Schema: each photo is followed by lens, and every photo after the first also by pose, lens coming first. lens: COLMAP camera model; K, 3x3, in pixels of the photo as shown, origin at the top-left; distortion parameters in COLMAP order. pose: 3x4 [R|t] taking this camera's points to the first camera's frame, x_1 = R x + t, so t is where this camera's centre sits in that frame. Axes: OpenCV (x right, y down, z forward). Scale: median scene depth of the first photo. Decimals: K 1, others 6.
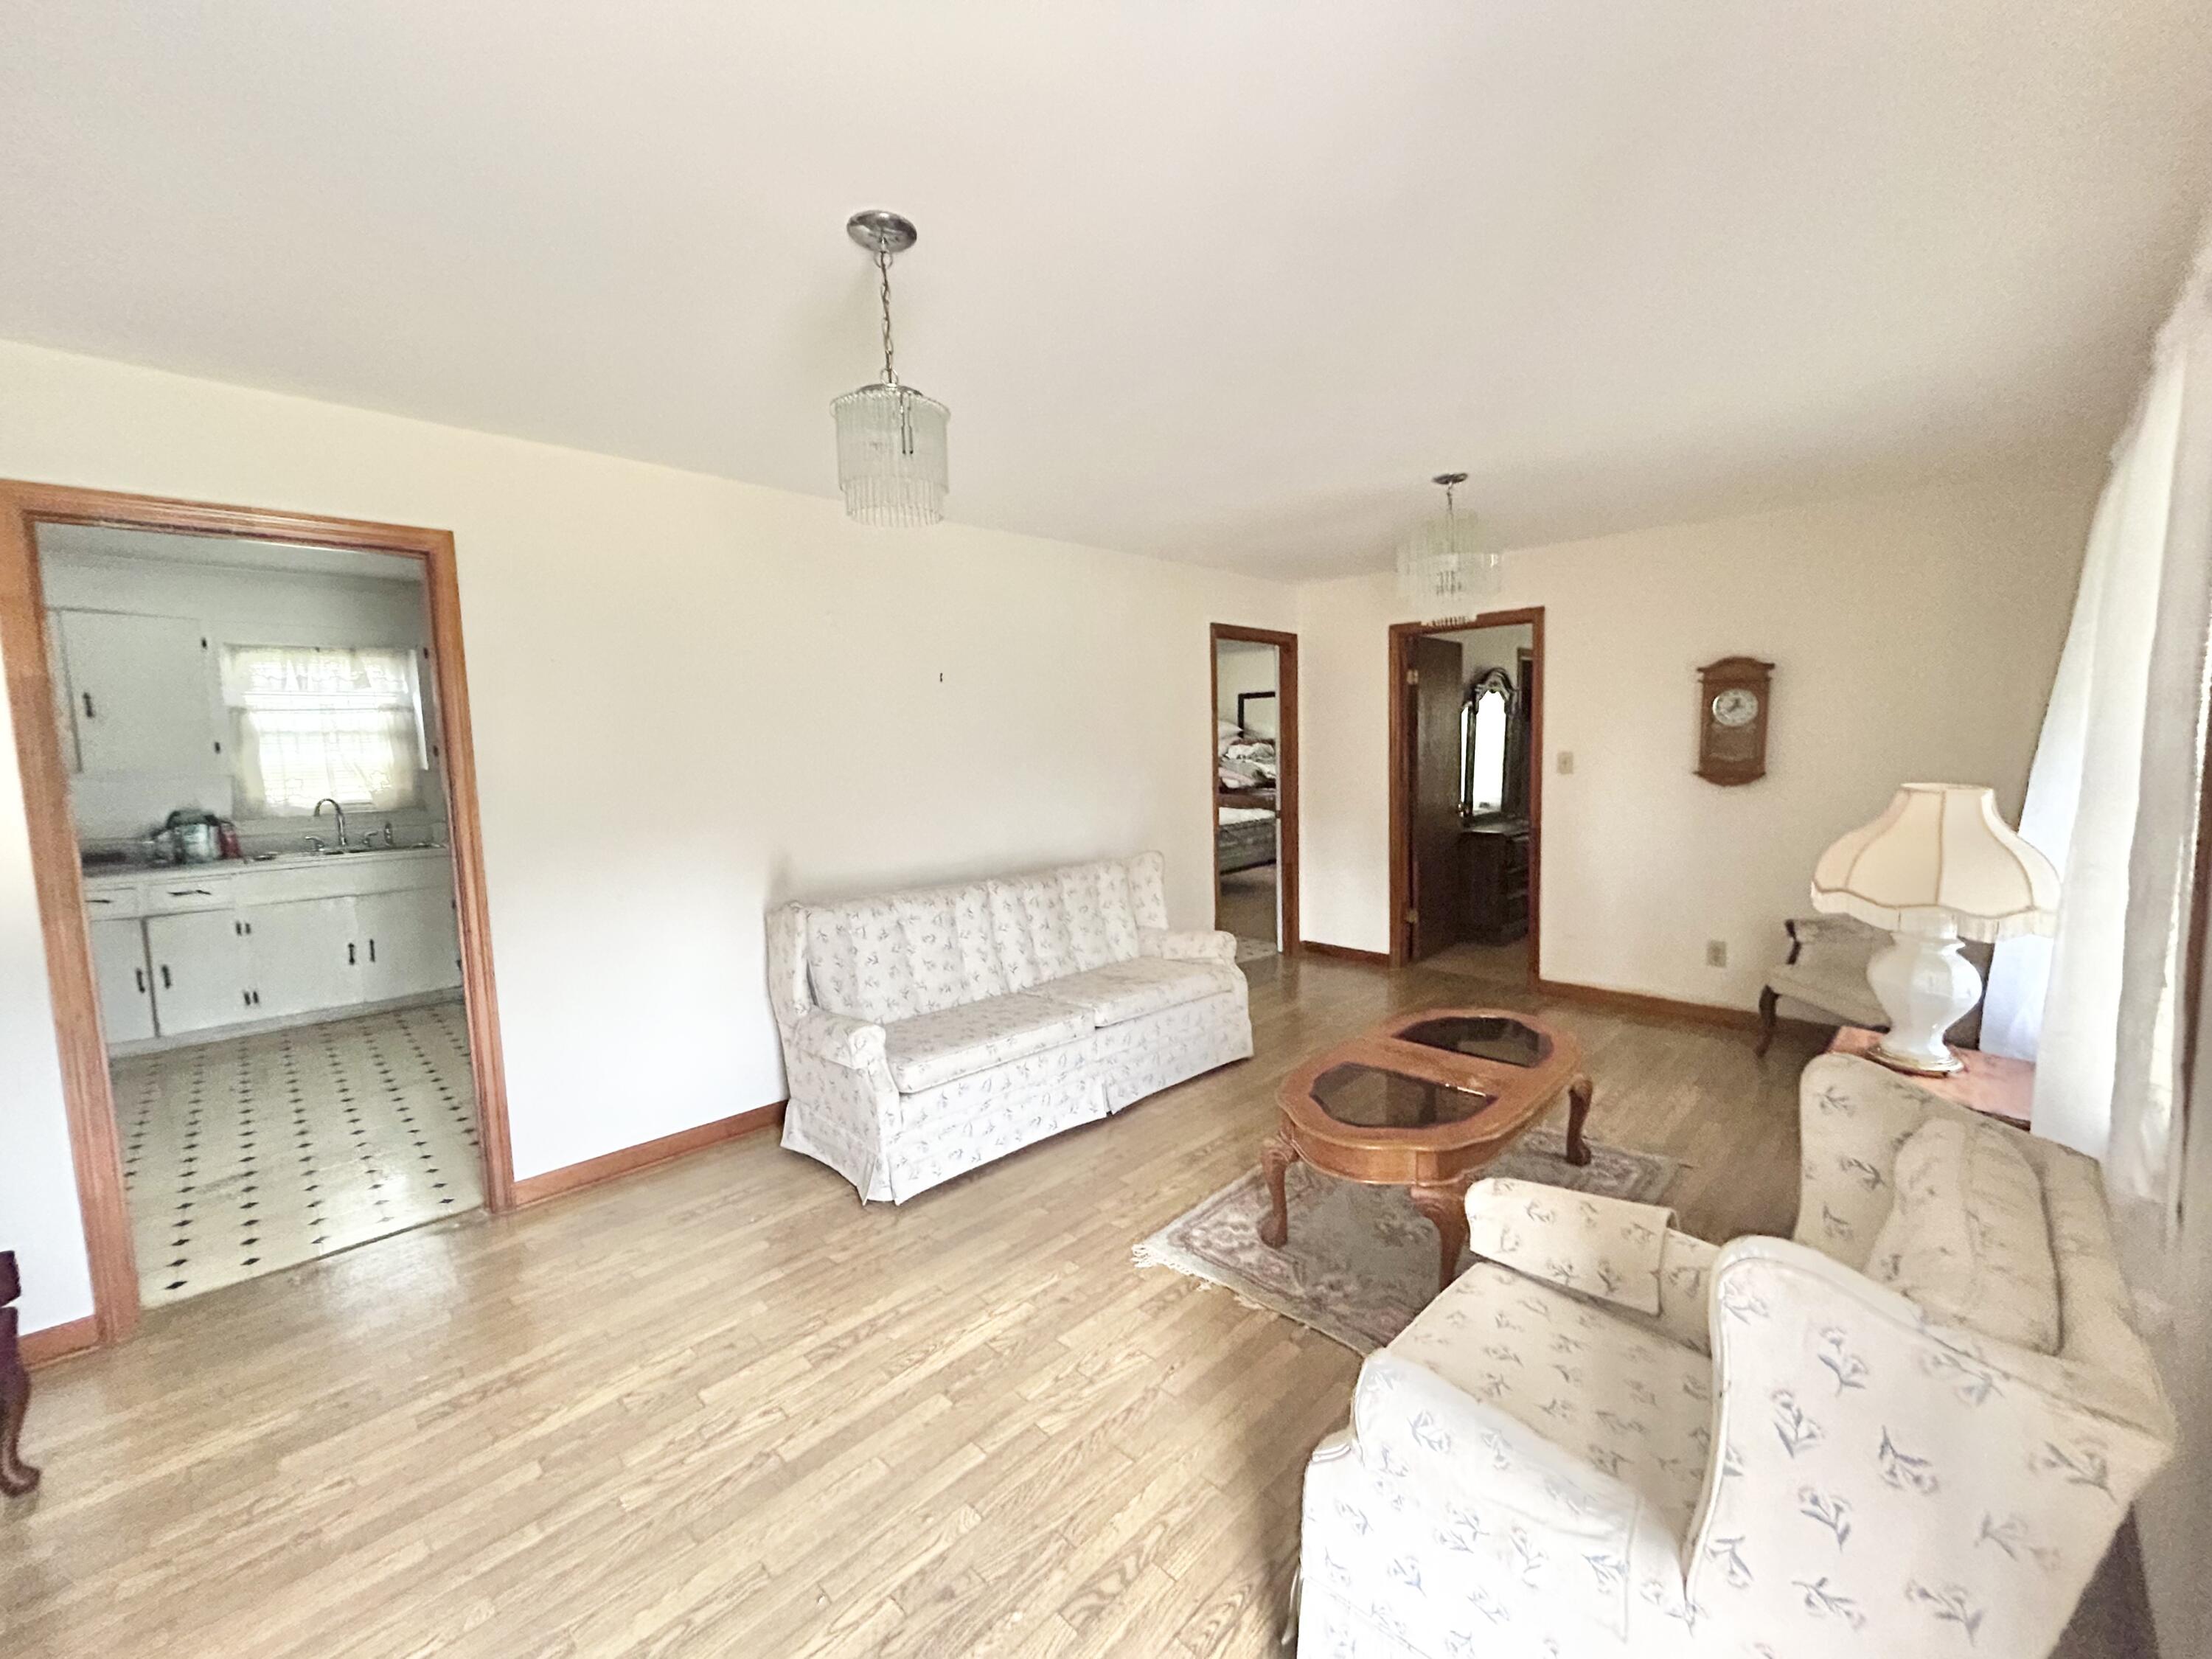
lens RADIAL K [[887.9, 0, 1113.7], [0, 887.9, 830.1], [0, 0, 1]] dist [0.001320, 0.000301]
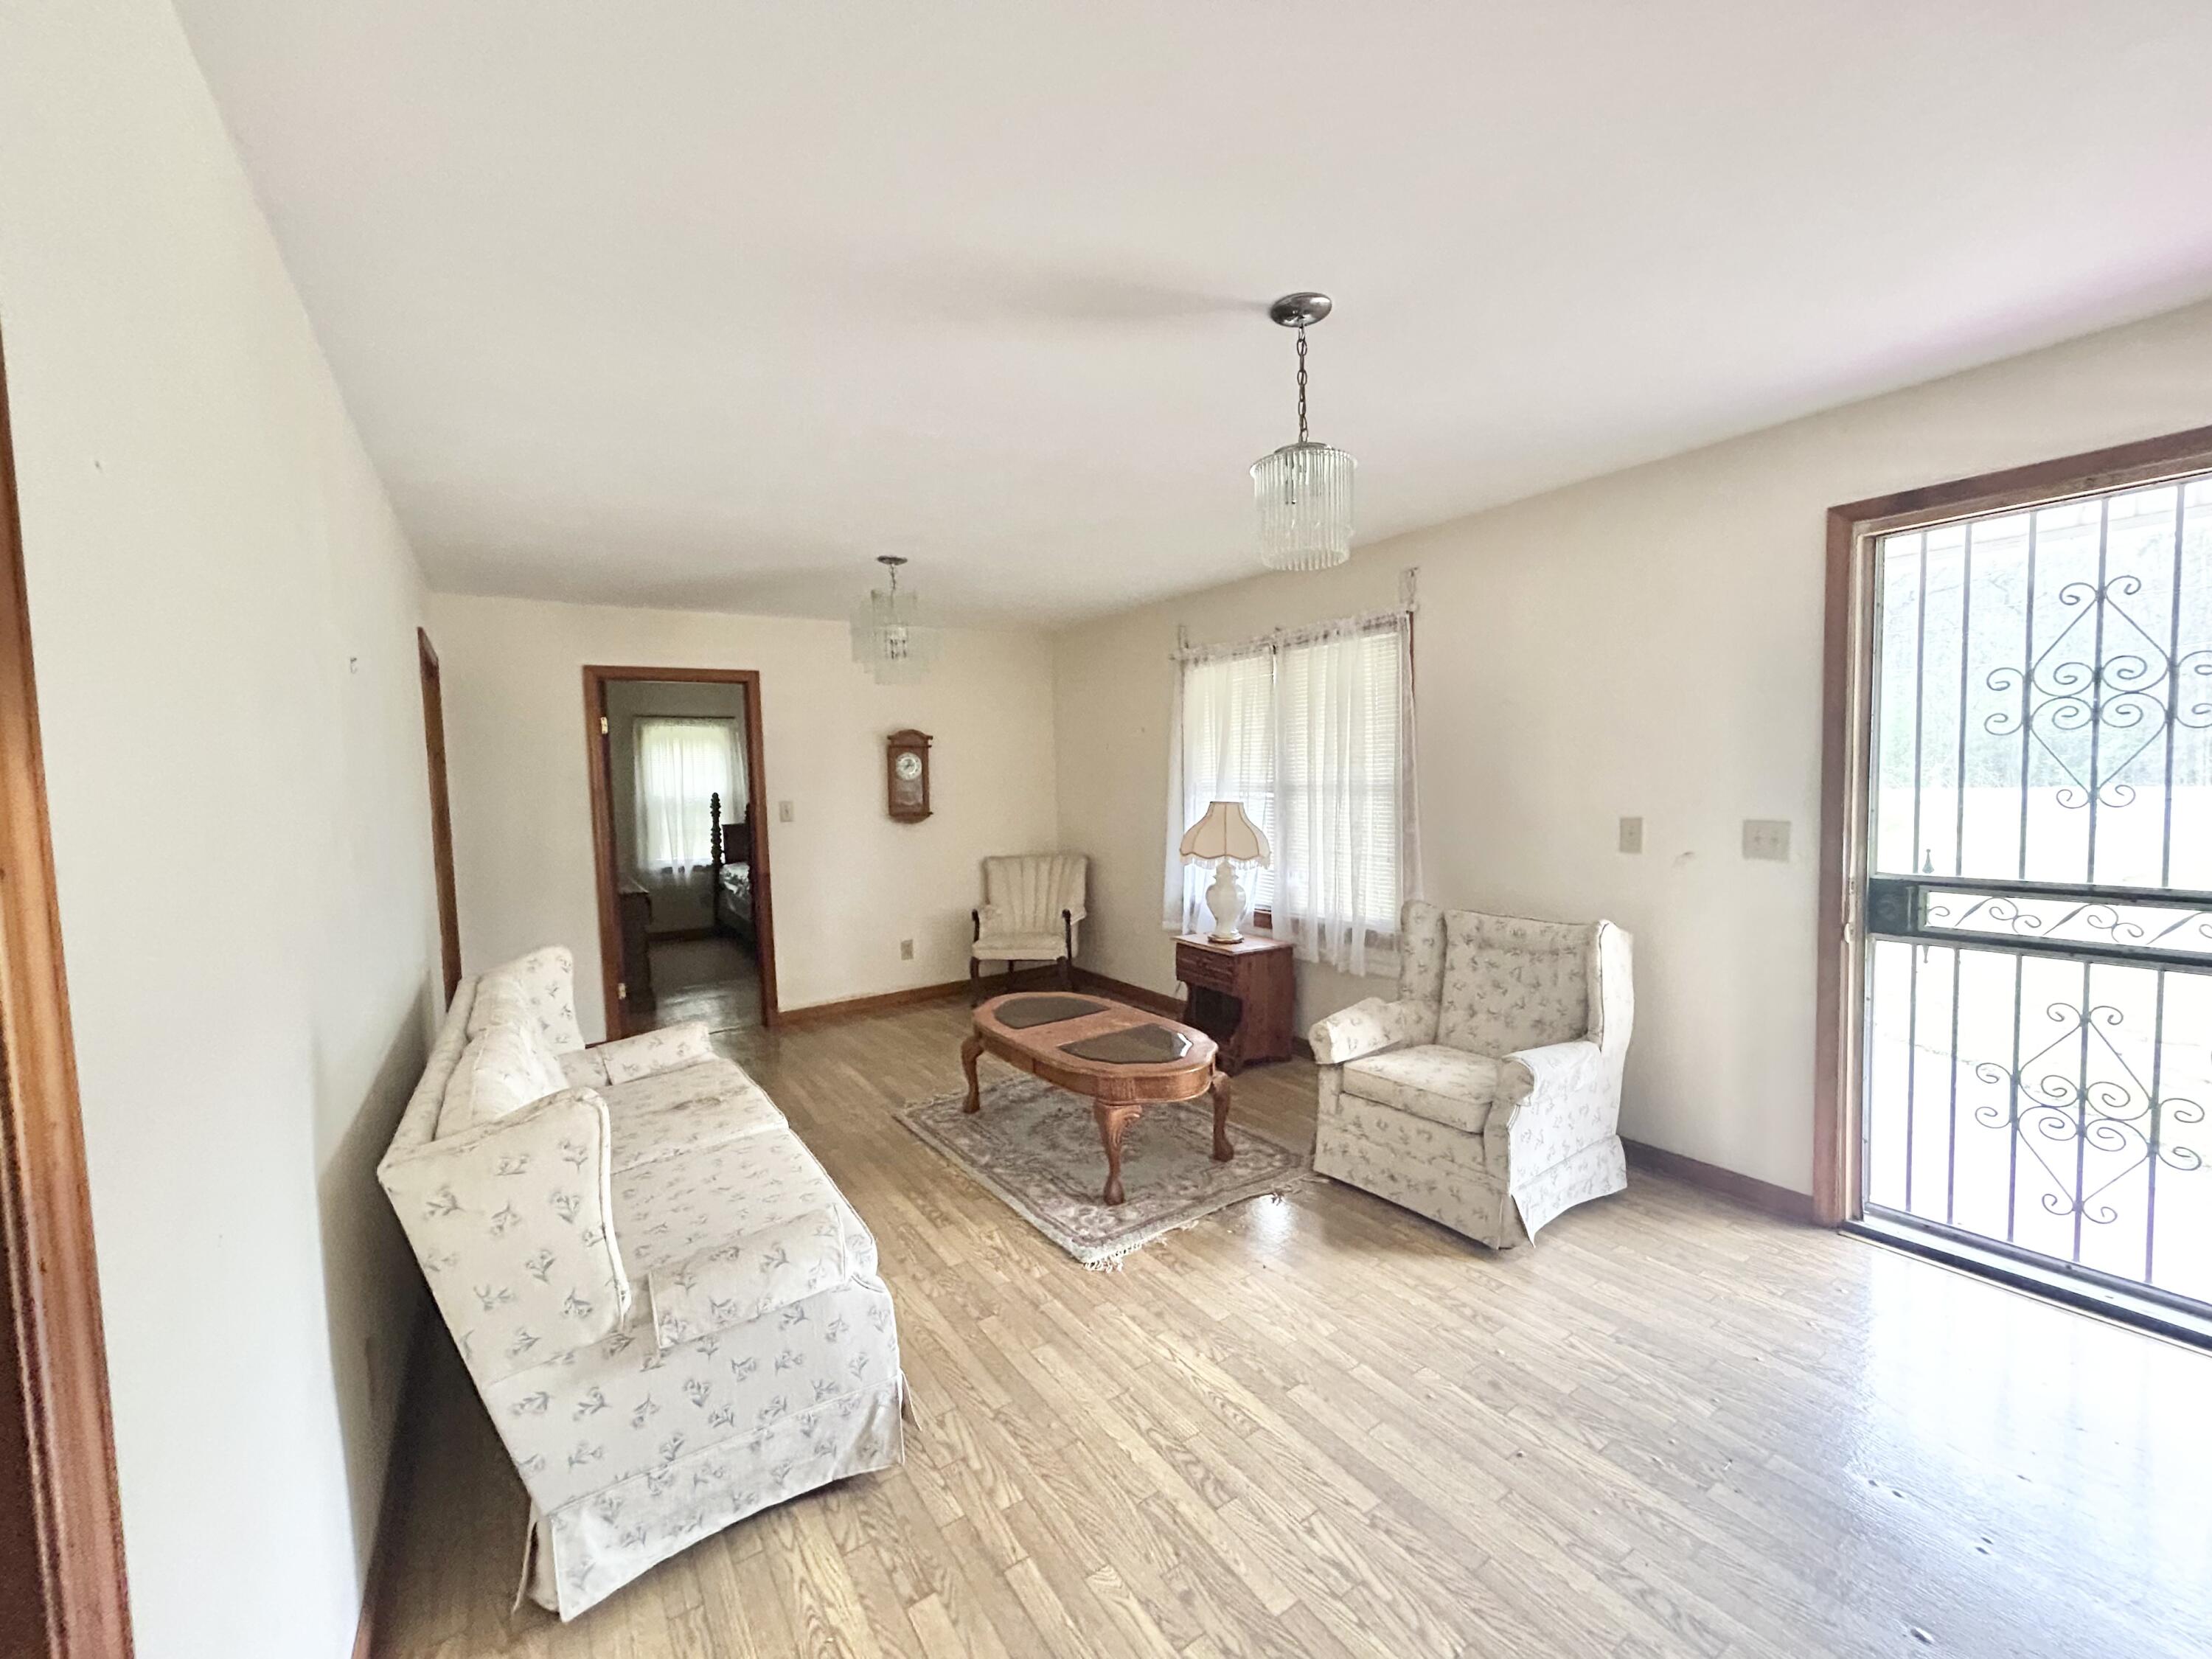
lens RADIAL K [[887.9, 0, 1101.3], [0, 887.9, 829.4], [0, 0, 1]] dist [0.001320, 0.000301]
pose [[0.204891, -0.042916, 0.977843, -1.685469], [0.123100, 0.992235, 0.017754, -0.083896], [-0.971013, 0.116735, 0.208583, 1.265996]]
